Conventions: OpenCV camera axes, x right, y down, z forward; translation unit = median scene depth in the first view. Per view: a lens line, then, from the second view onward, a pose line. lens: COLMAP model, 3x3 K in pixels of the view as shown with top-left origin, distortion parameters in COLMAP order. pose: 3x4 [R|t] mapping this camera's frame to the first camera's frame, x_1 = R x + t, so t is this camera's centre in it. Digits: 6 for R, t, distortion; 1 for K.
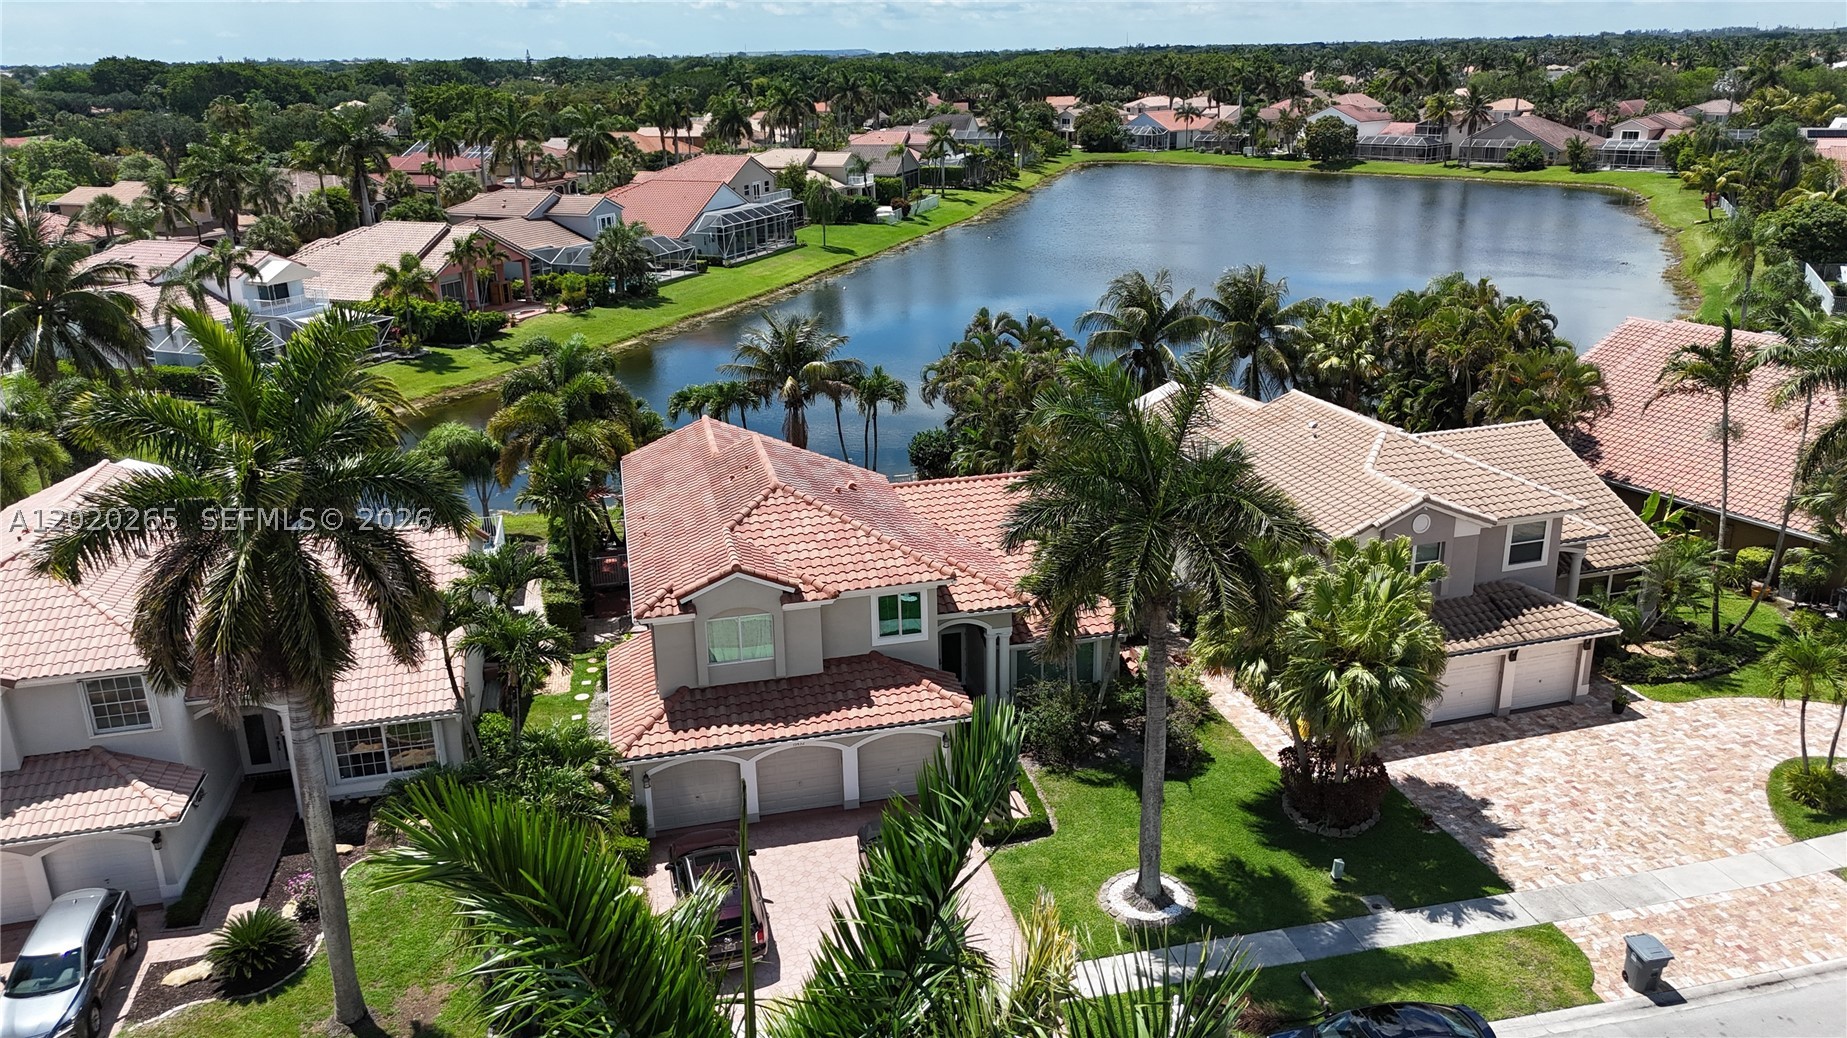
lens RADIAL K [[1370.5, 0, 925.7], [0, 1370.5, 497.9], [0, 0, 1]] dist [0.072385, -0.082056]
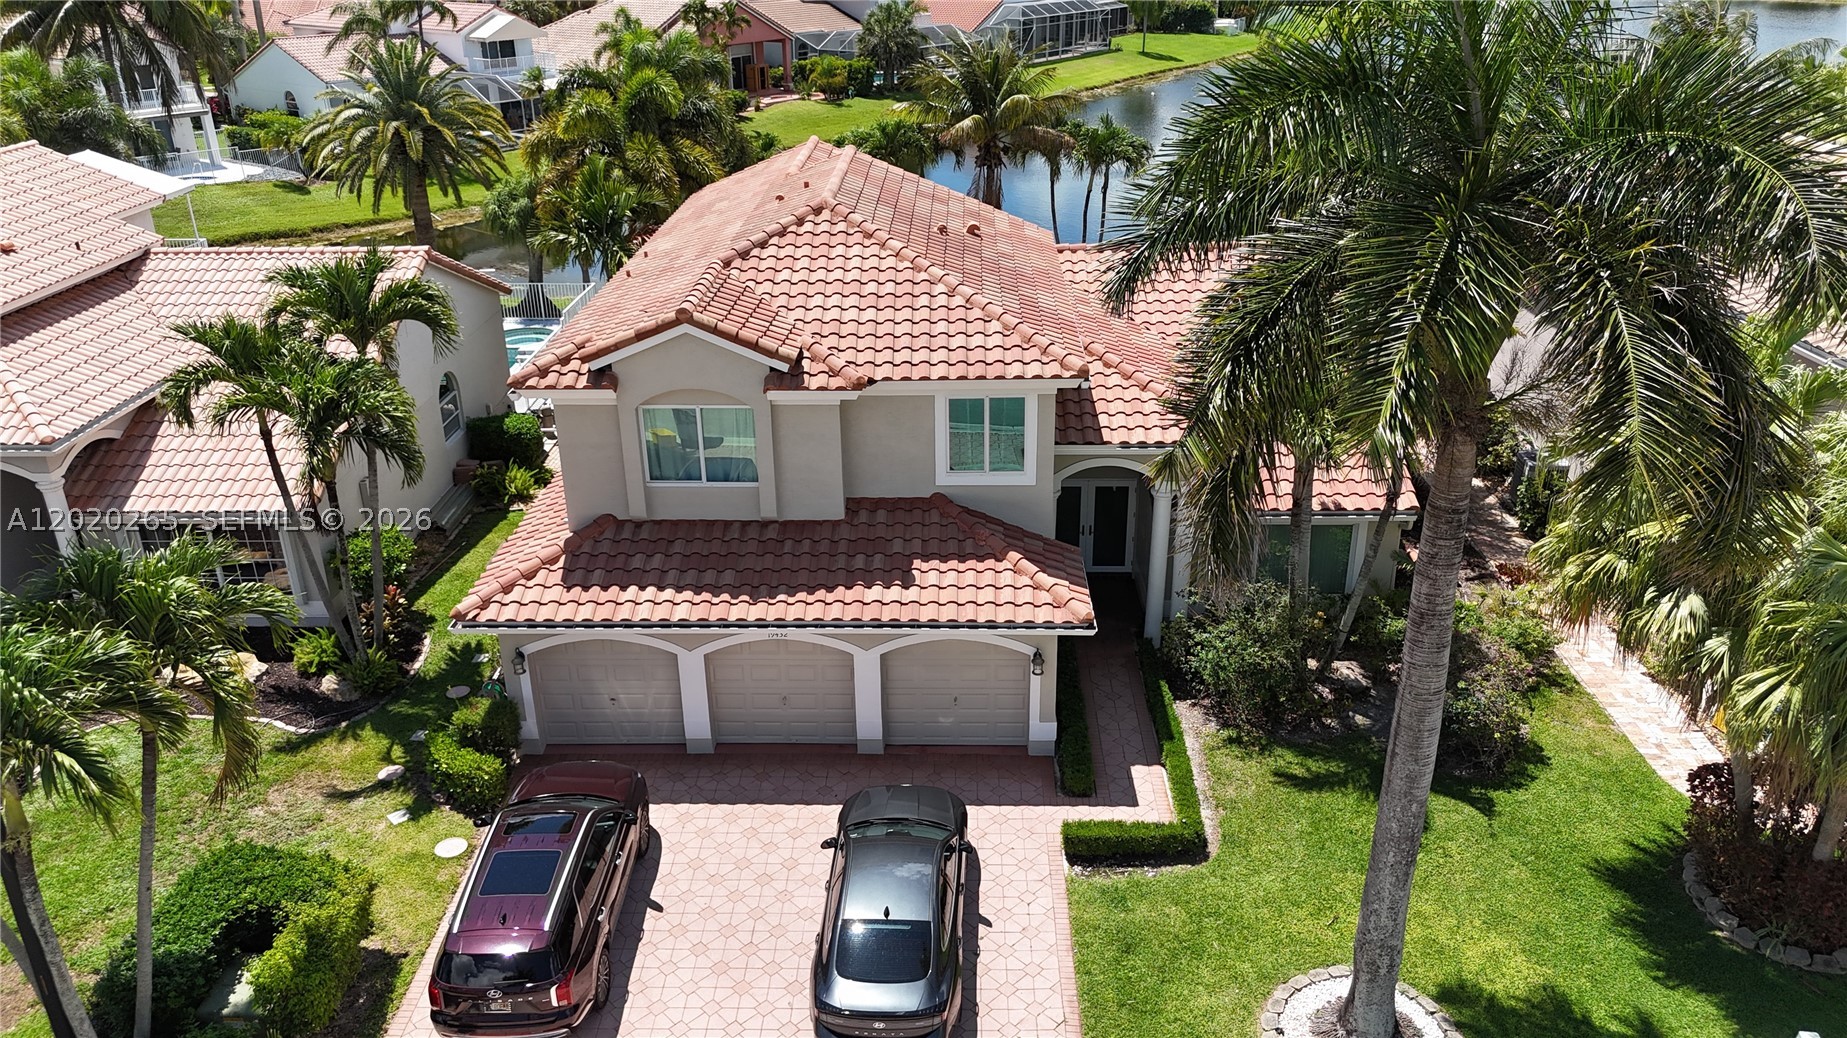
lens RADIAL K [[1358.4, 0, 923.5], [0, 1358.4, 519.0], [0, 0, 1]] dist [0.071914, -0.086604]
pose [[0.966804, 0.110476, -0.230403, 0.090043], [-0.084622, 0.989252, 0.119250, 0.055334], [0.241101, -0.095794, 0.965761, 0.450077]]
